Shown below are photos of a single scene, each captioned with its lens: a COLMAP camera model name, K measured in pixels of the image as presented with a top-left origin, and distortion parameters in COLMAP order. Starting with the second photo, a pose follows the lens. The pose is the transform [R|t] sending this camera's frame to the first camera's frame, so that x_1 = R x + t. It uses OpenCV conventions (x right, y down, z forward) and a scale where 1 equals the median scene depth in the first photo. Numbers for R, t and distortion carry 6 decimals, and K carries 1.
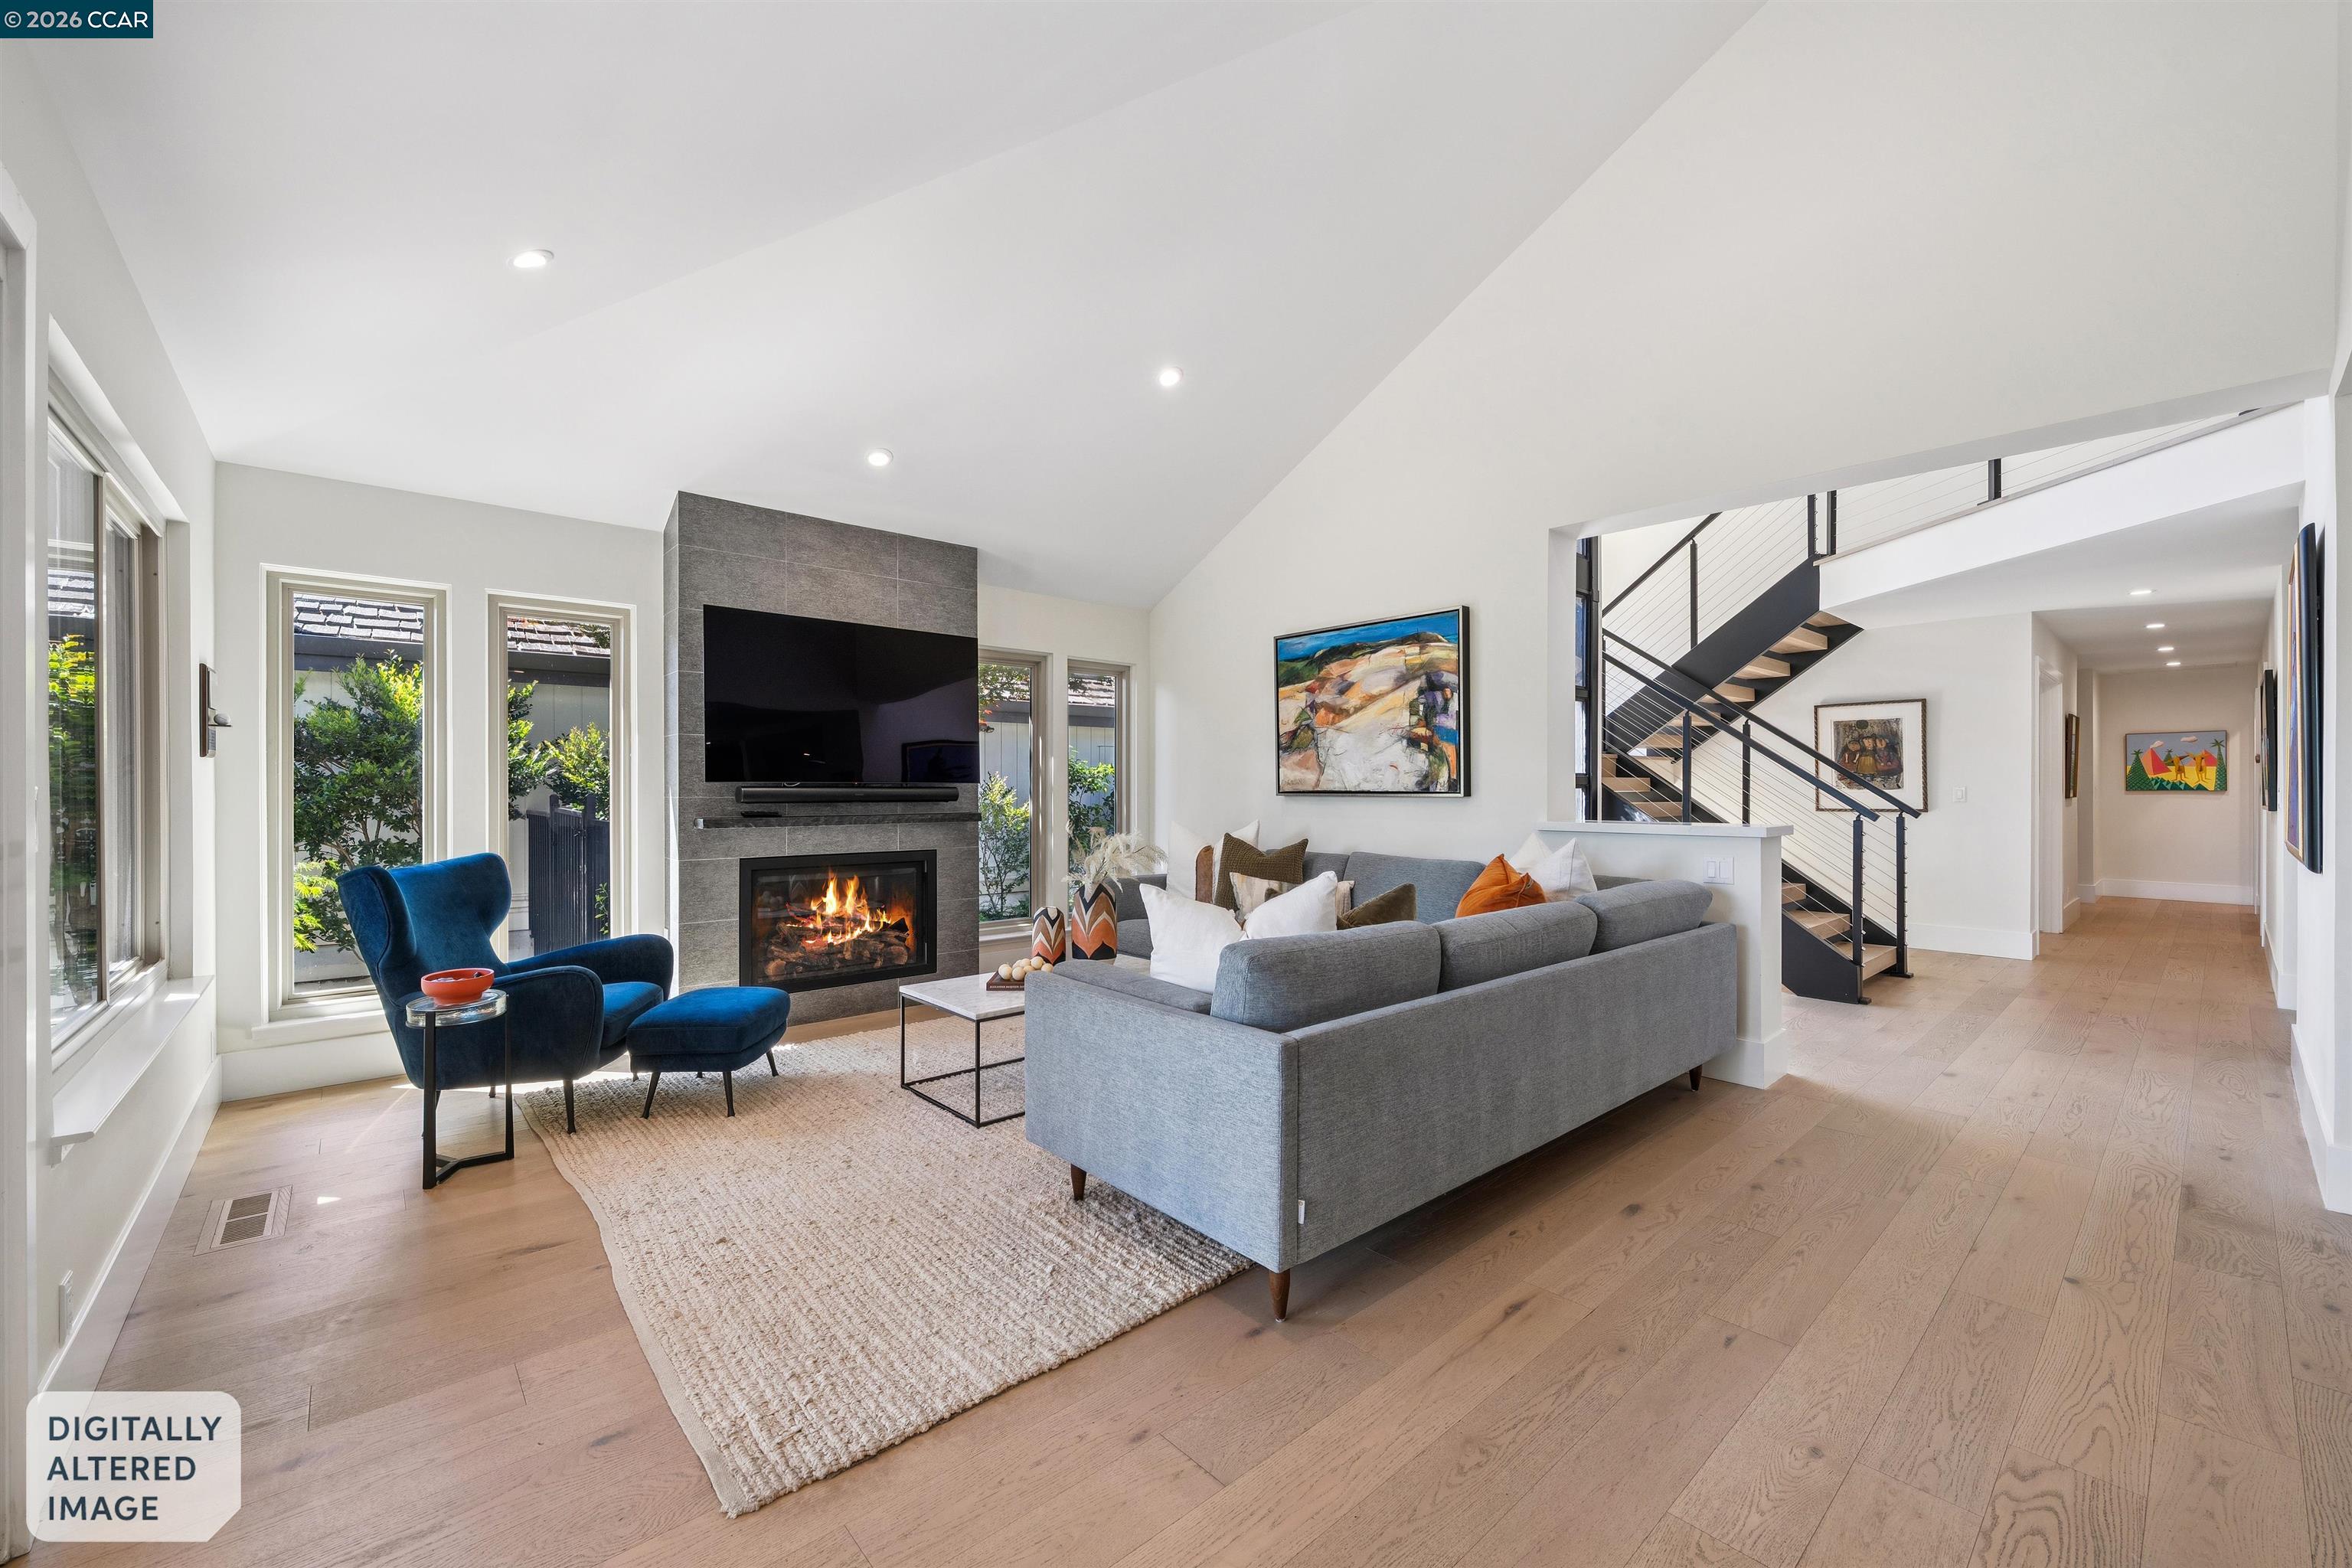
lens RADIAL K [[926.6, 0, 1172.3], [0, 926.6, 793.4], [0, 0, 1]] dist [-0.001507, -0.000564]
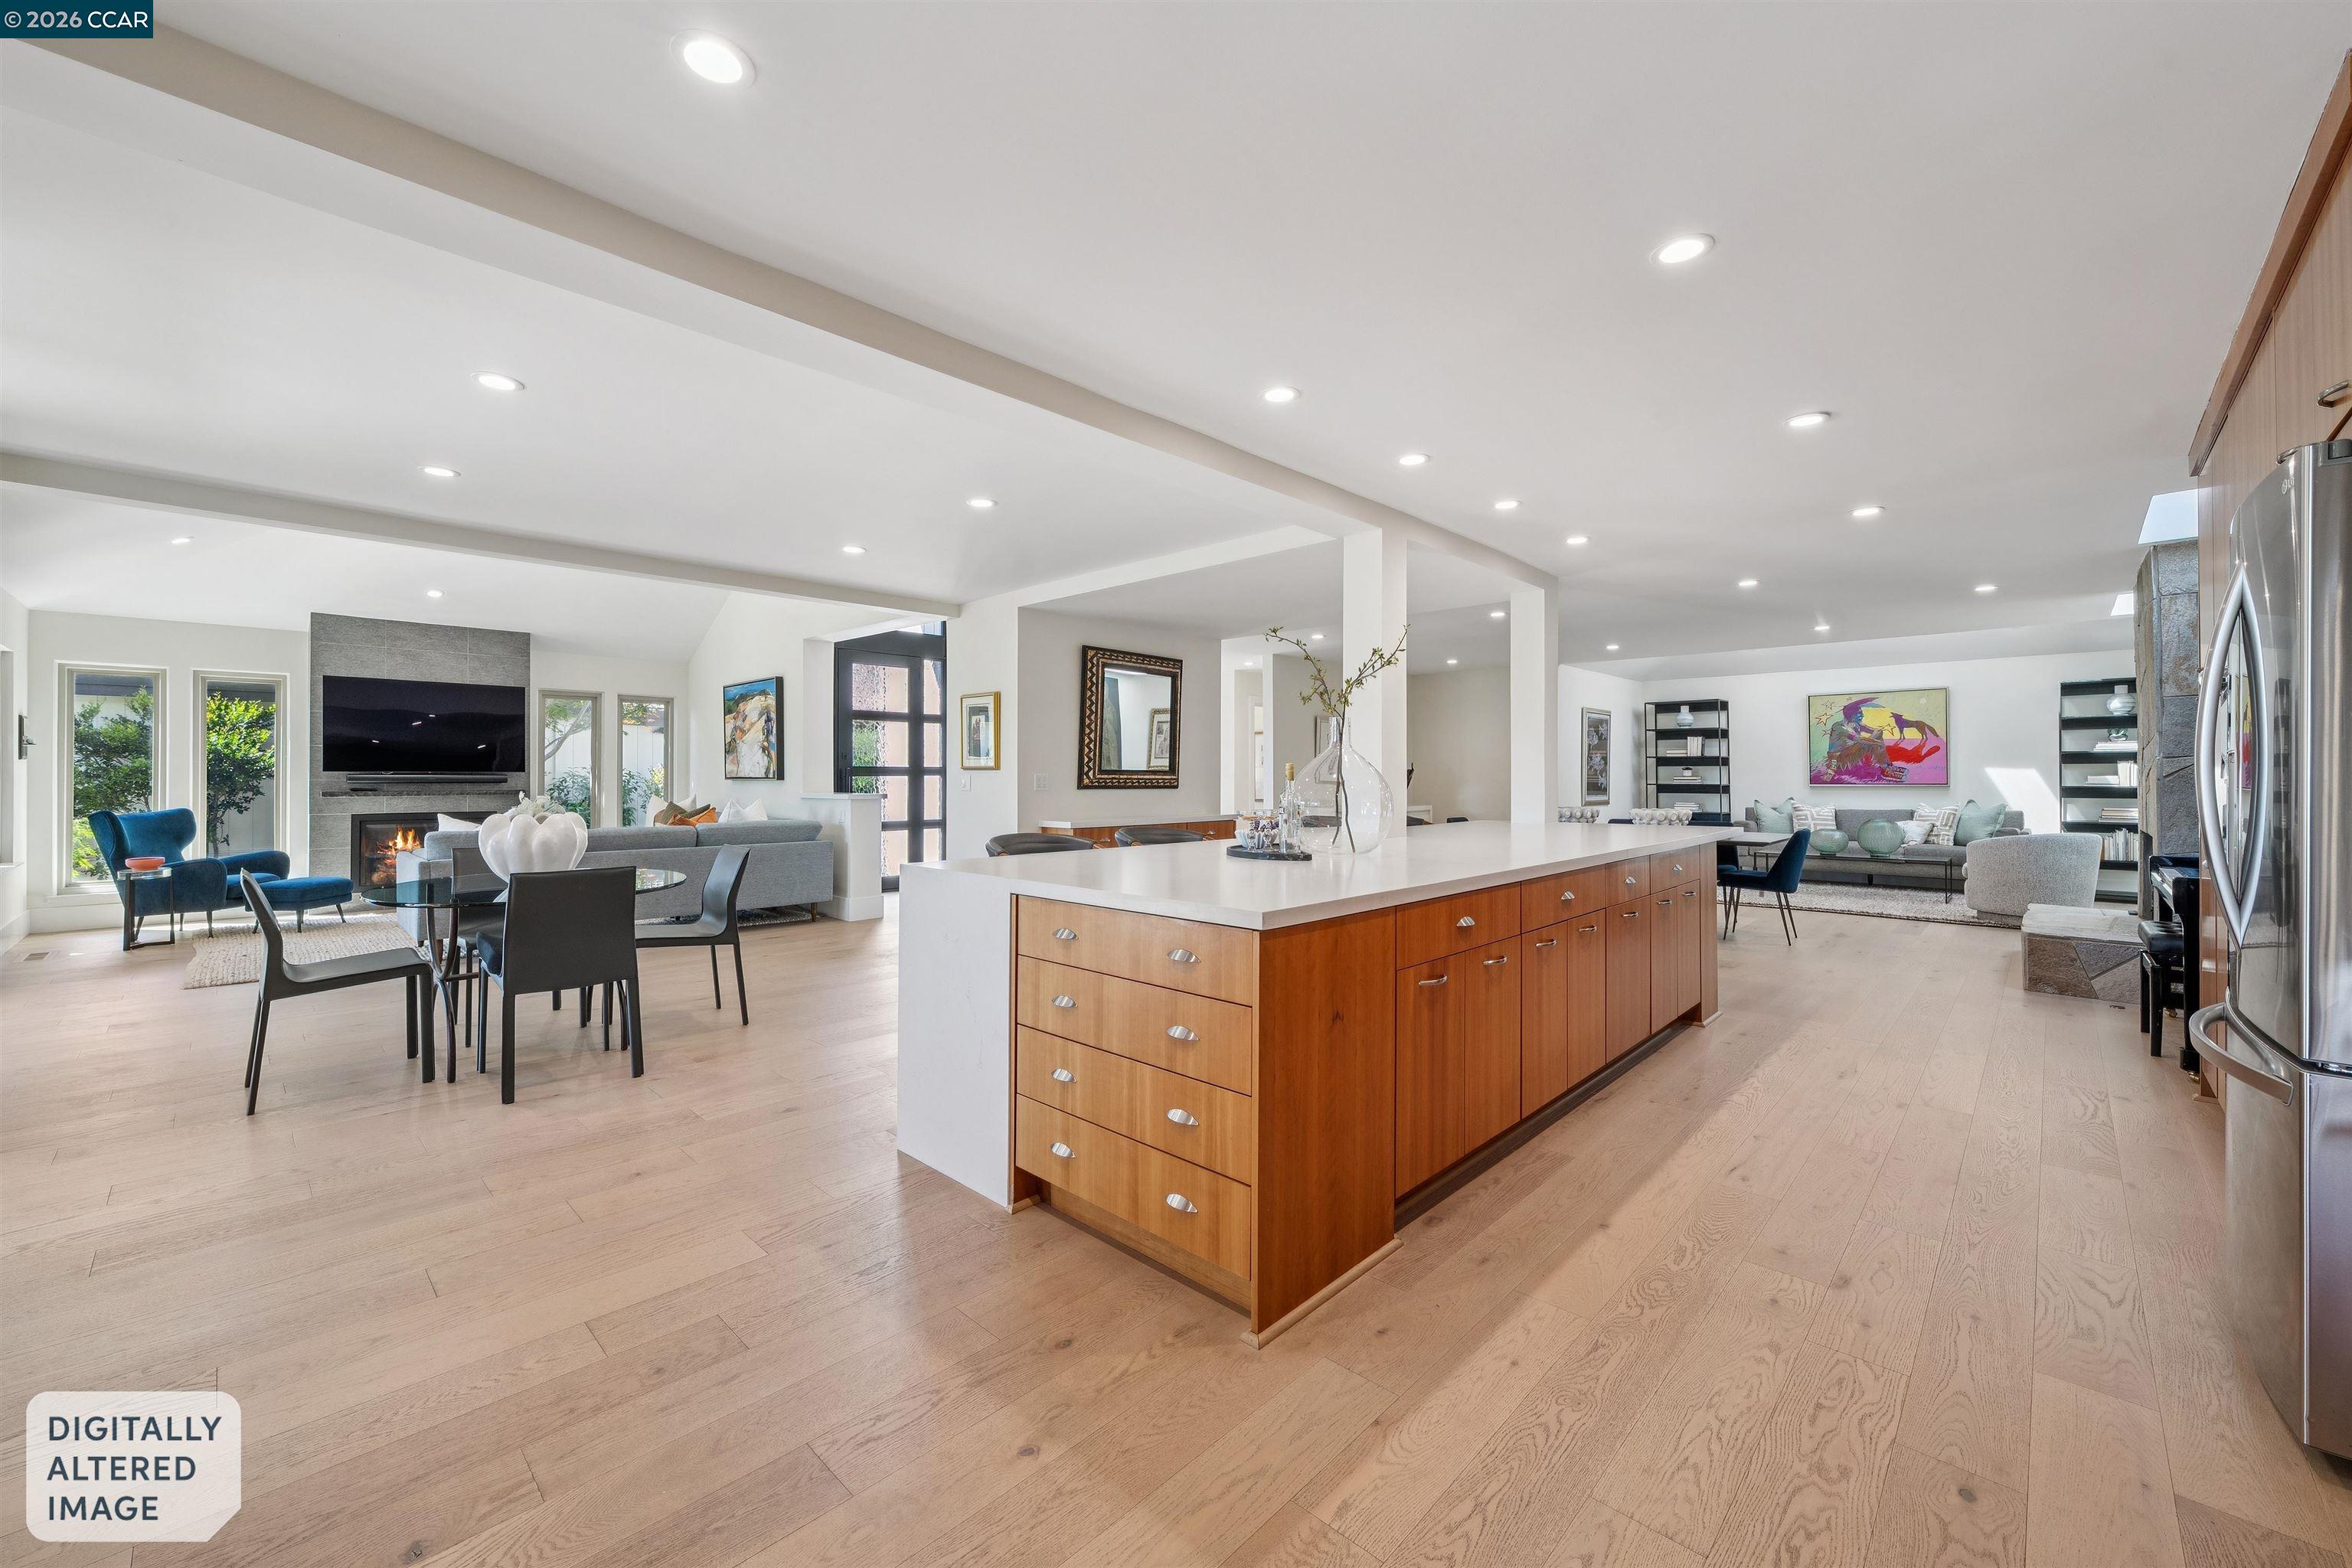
lens RADIAL K [[919.6, 0, 1173.8], [0, 919.6, 774.9], [0, 0, 1]] dist [-0.000510, 0.000198]
pose [[0.996740, 0.000946, 0.080672, 0.935474], [-0.000370, 0.999974, -0.007157, 0.005946], [-0.080677, 0.007104, 0.996715, -0.866656]]
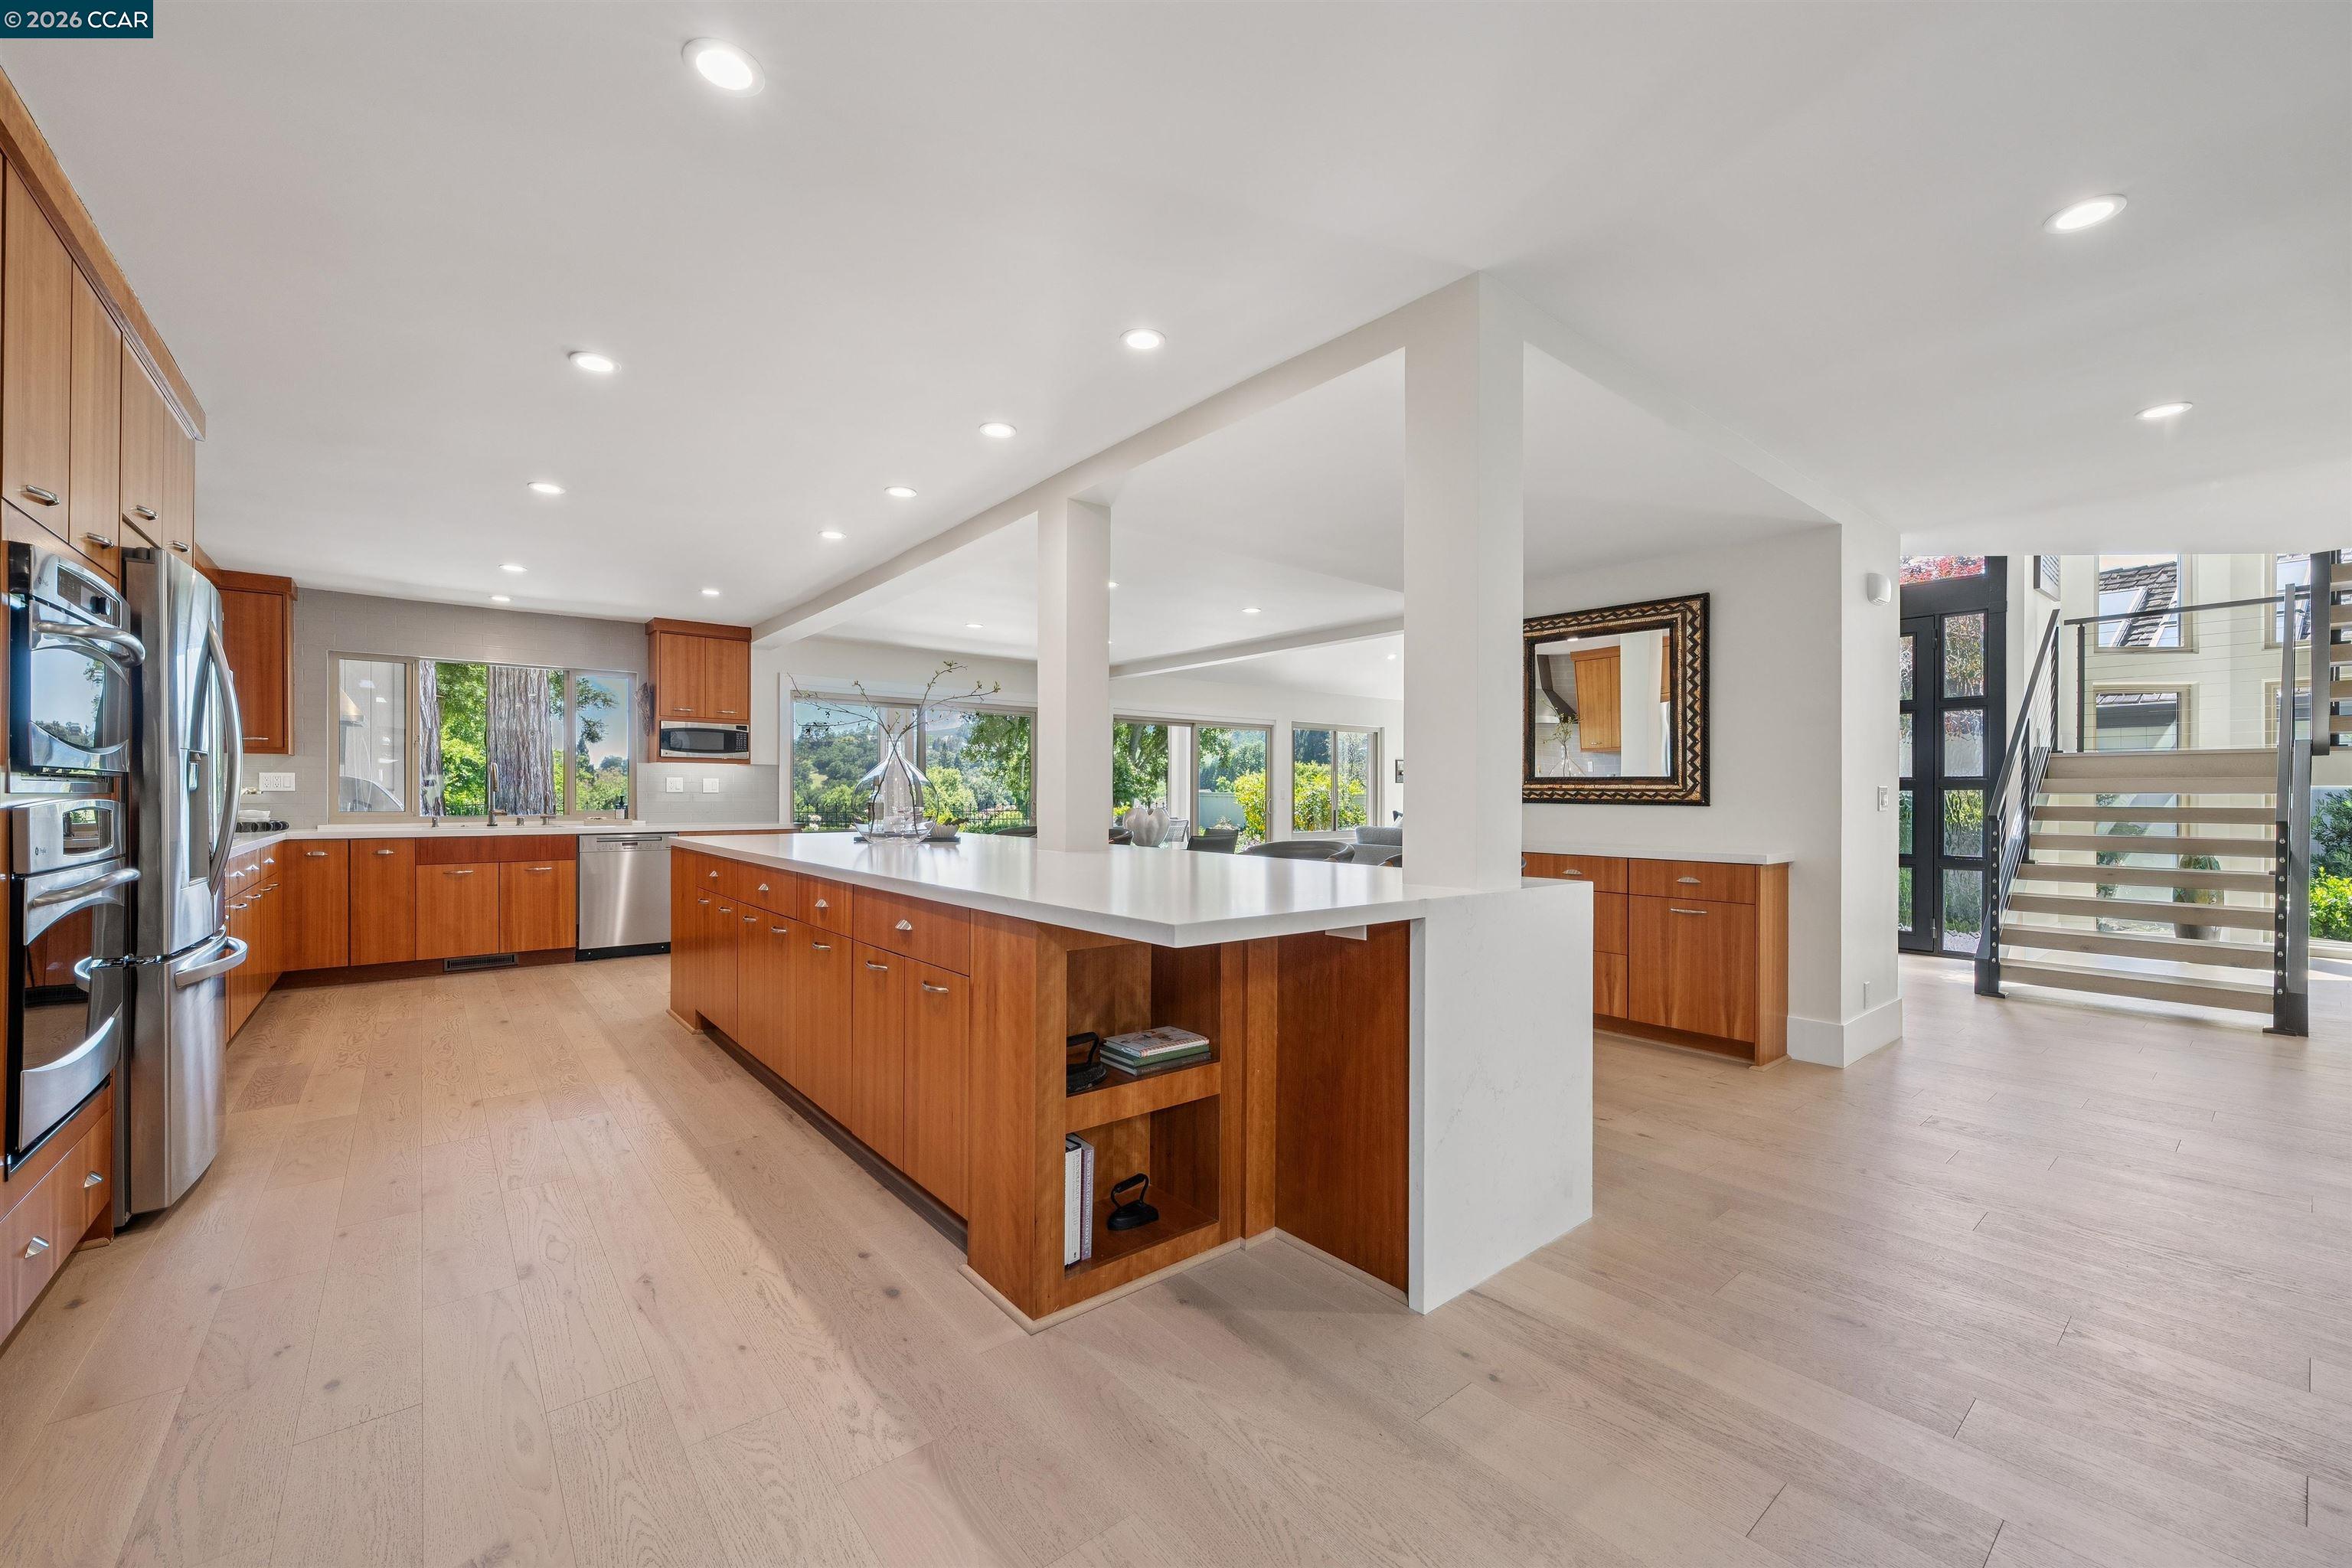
lens RADIAL K [[926.6, 0, 1172.3], [0, 926.6, 793.4], [0, 0, 1]] dist [-0.001507, -0.000564]
pose [[-0.043762, -0.000140, -0.999042, 2.003230], [-0.010150, 0.999948, 0.000305, 0.010840], [0.998990, 0.010154, -0.043761, 0.138568]]
